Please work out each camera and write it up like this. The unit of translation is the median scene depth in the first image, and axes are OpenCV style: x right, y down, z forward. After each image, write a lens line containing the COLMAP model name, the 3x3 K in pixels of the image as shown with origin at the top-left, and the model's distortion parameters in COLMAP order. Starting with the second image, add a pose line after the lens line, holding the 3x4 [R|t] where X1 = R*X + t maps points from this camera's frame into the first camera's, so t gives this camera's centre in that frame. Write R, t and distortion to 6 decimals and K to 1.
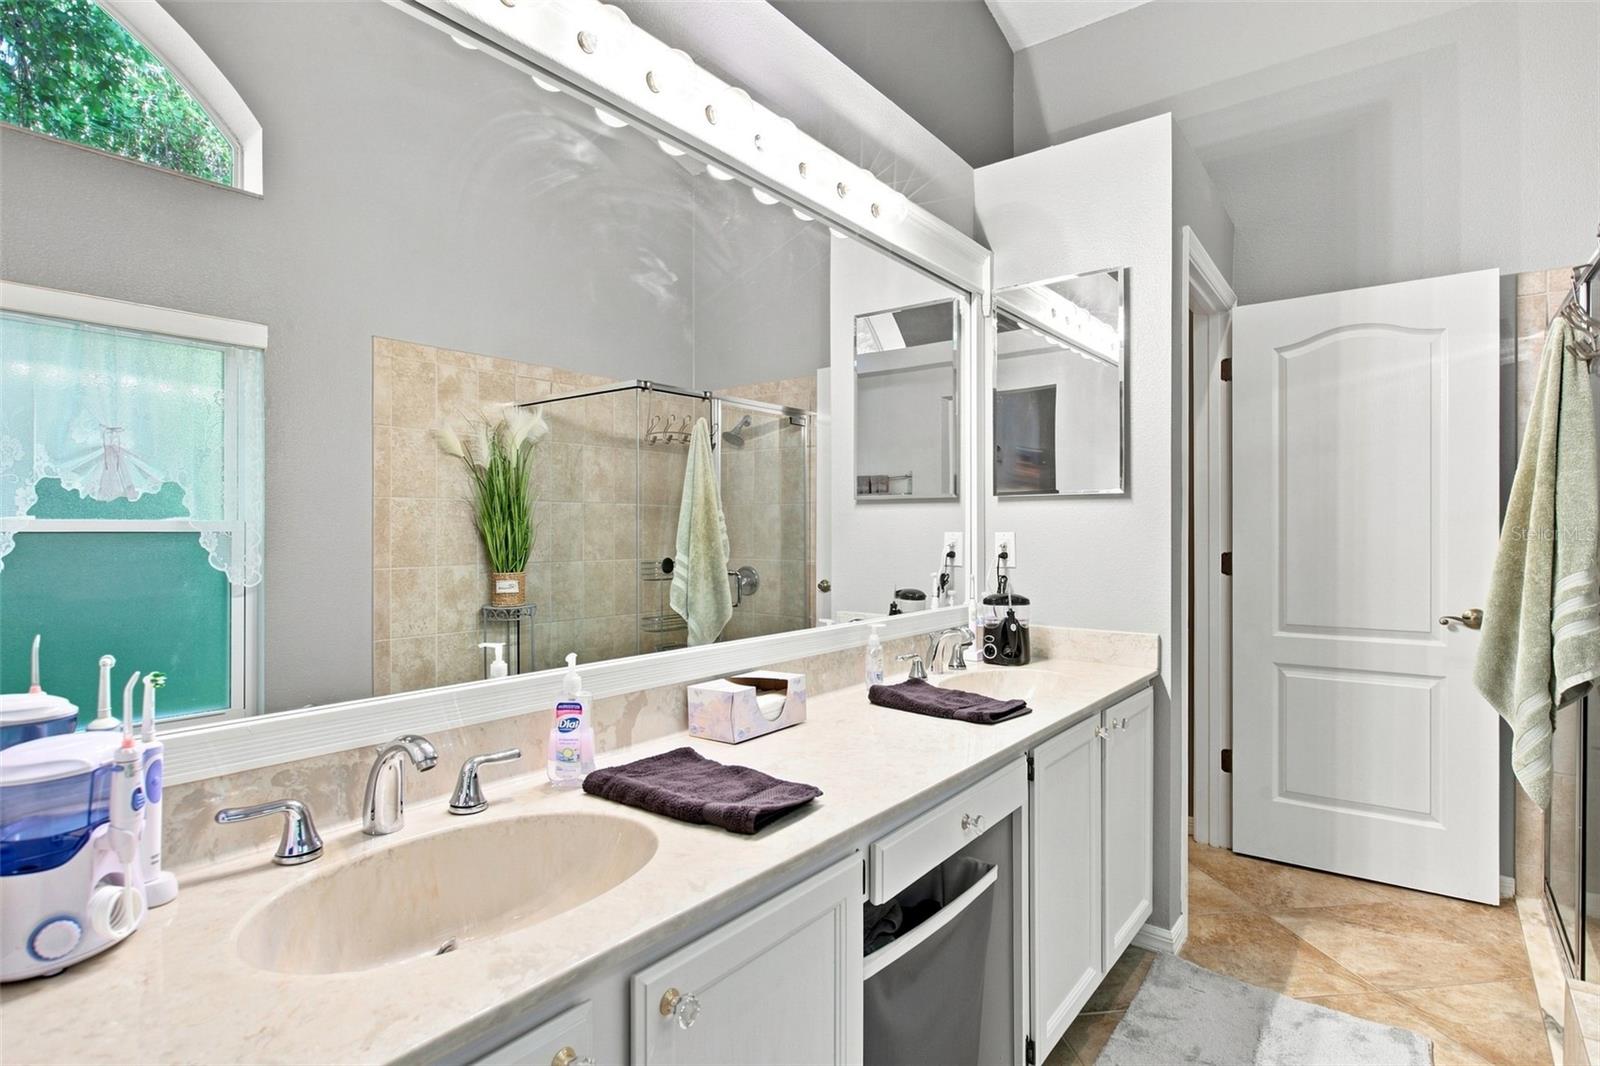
lens RADIAL K [[813.6, 0, 800.0], [0, 813.6, 533.0], [0, 0, 1]] dist [0.000751, 0.000316]
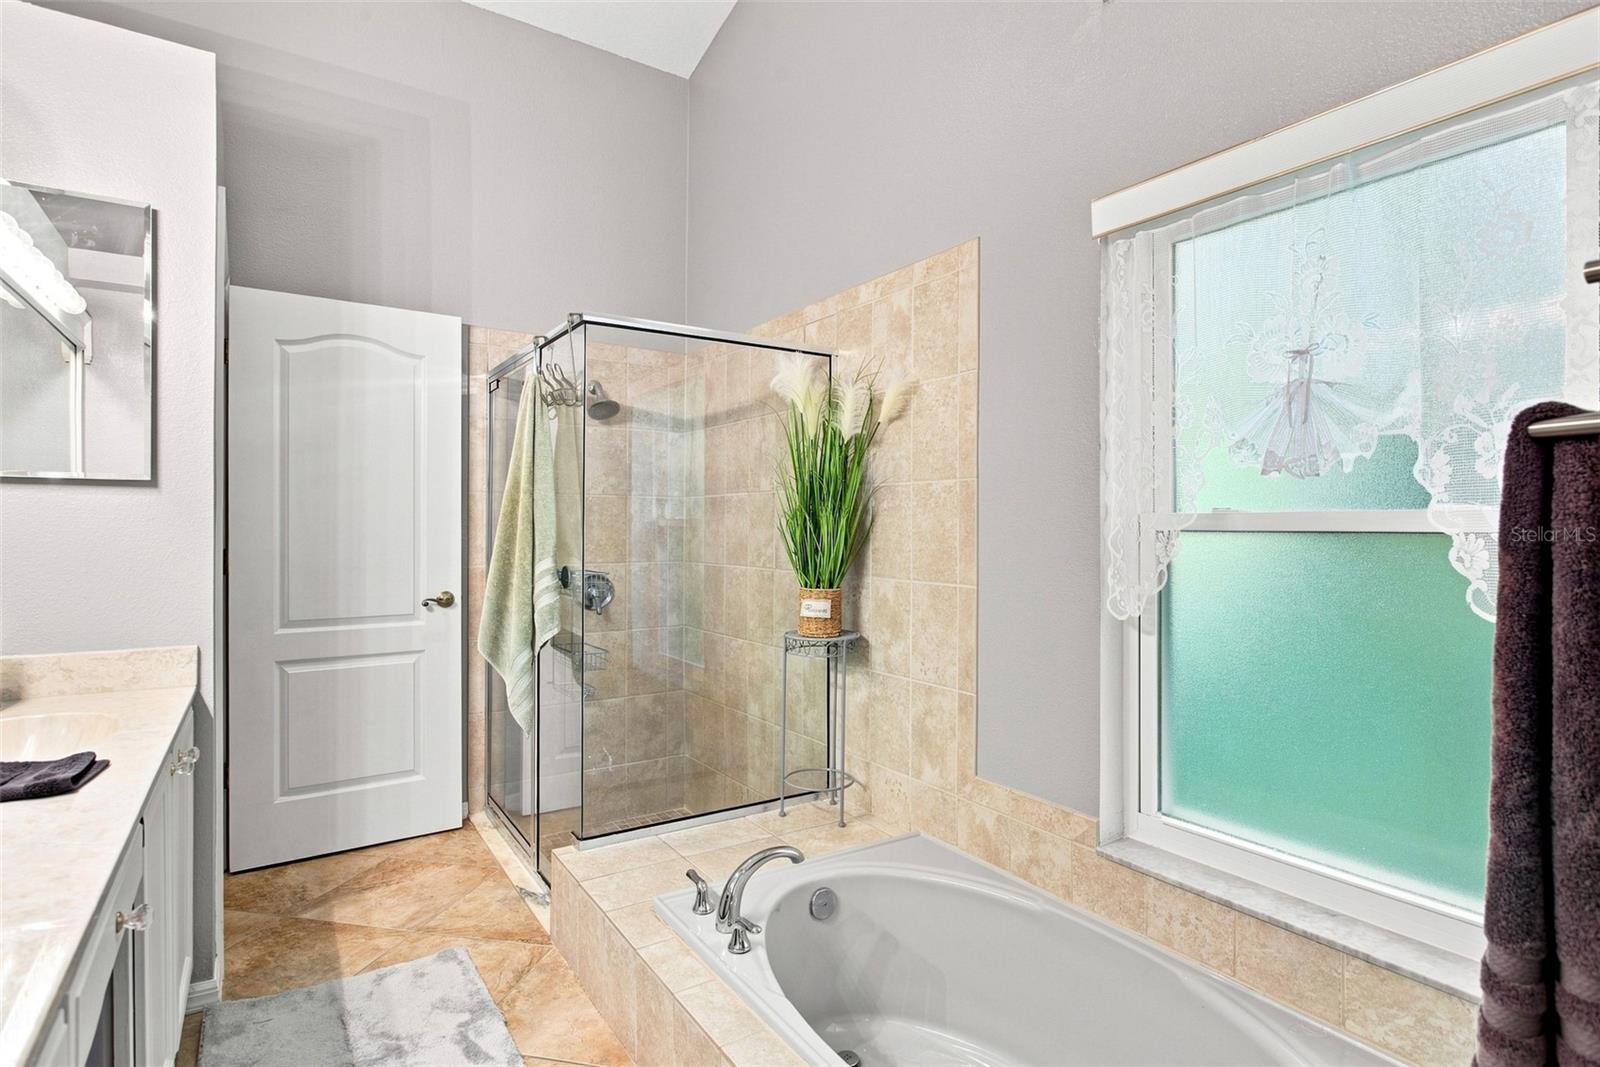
lens RADIAL K [[819.4, 0, 803.2], [0, 819.4, 528.4], [0, 0, 1]] dist [0.000508, 0.000102]
pose [[0.323059, 0.002368, 0.946376, -0.171893], [-0.004112, 0.999991, -0.001099, -0.002027], [-0.946370, -0.003537, 0.323066, 0.101531]]
